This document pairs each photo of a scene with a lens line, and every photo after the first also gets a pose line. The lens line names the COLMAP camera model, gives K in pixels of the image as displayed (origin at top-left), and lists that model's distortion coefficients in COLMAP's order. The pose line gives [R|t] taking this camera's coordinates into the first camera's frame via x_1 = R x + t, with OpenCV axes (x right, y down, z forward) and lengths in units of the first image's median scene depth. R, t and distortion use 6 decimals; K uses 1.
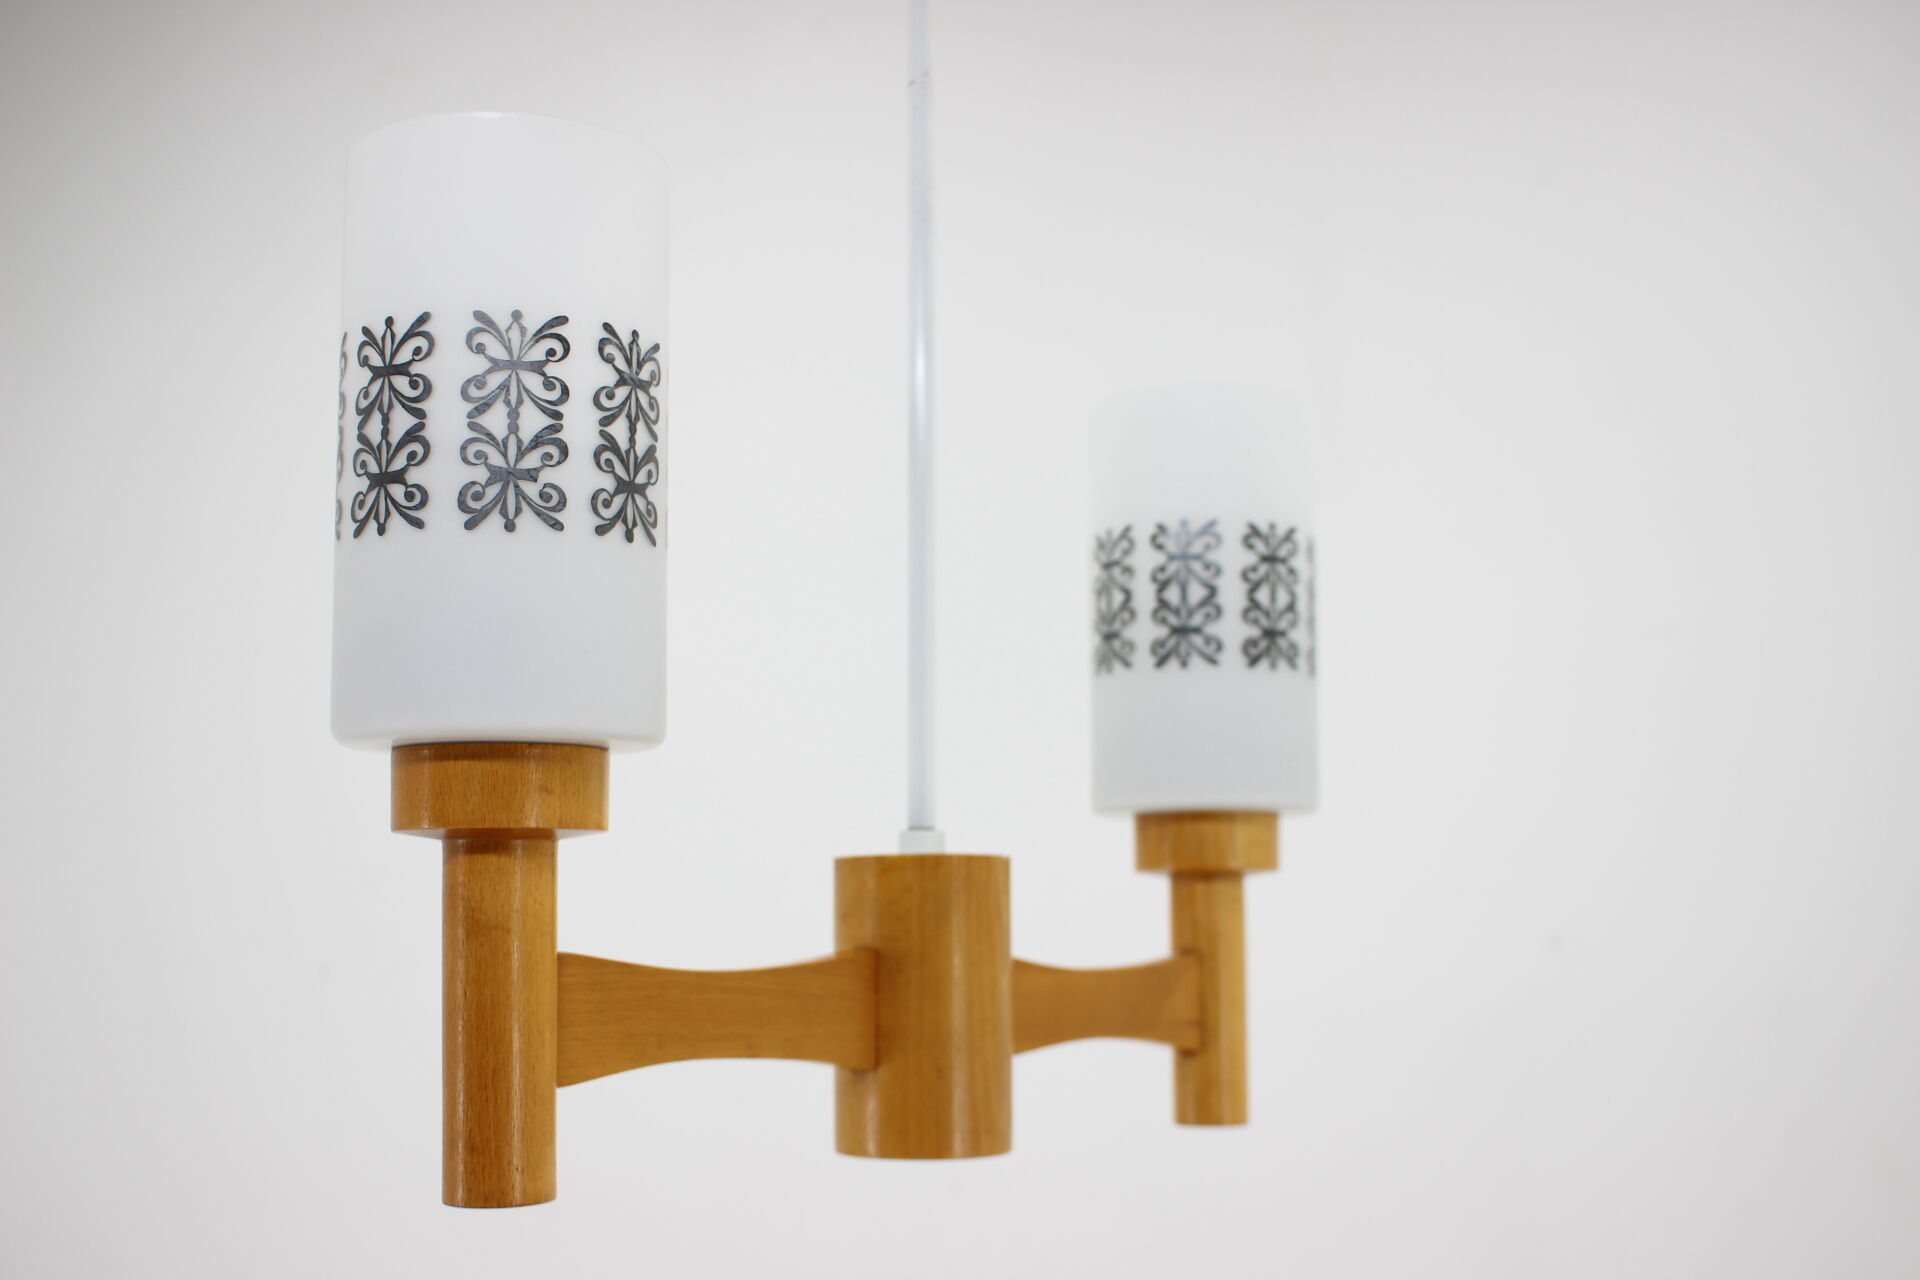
lens RADIAL K [[2731.0, 0, 960.0], [0, 2731.0, 640.0], [0, 0, 1]] dist [-0.034159, -0.006421]
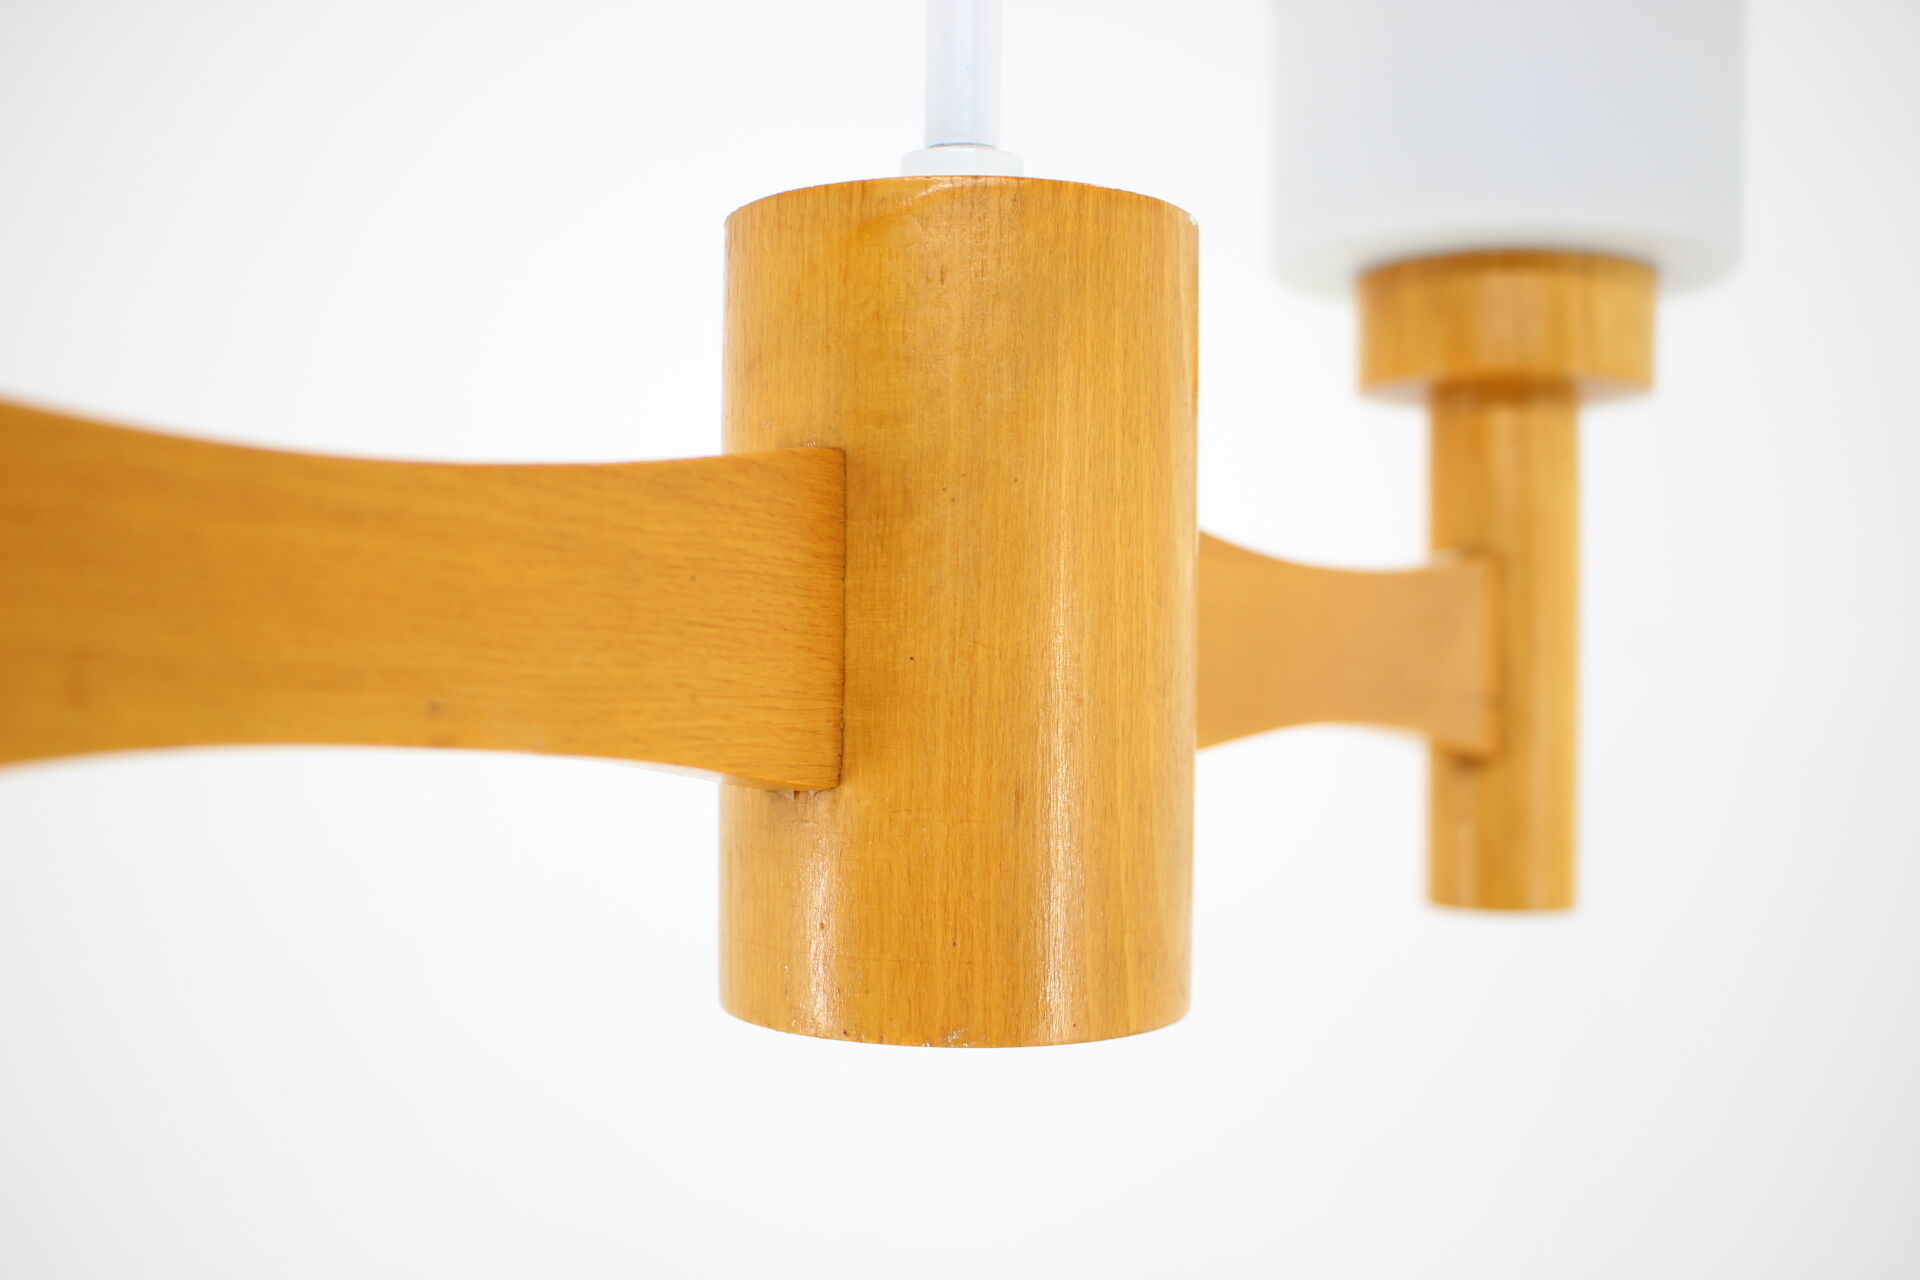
lens RADIAL K [[2731.0, 0, 960.0], [0, 2731.0, 640.0], [0, 0, 1]] dist [-0.034159, -0.006421]
pose [[0.999348, 0.017015, 0.031838, -0.026066], [-0.020196, 0.994536, 0.102425, 0.101266], [-0.029921, -0.103002, 0.994231, 0.647315]]
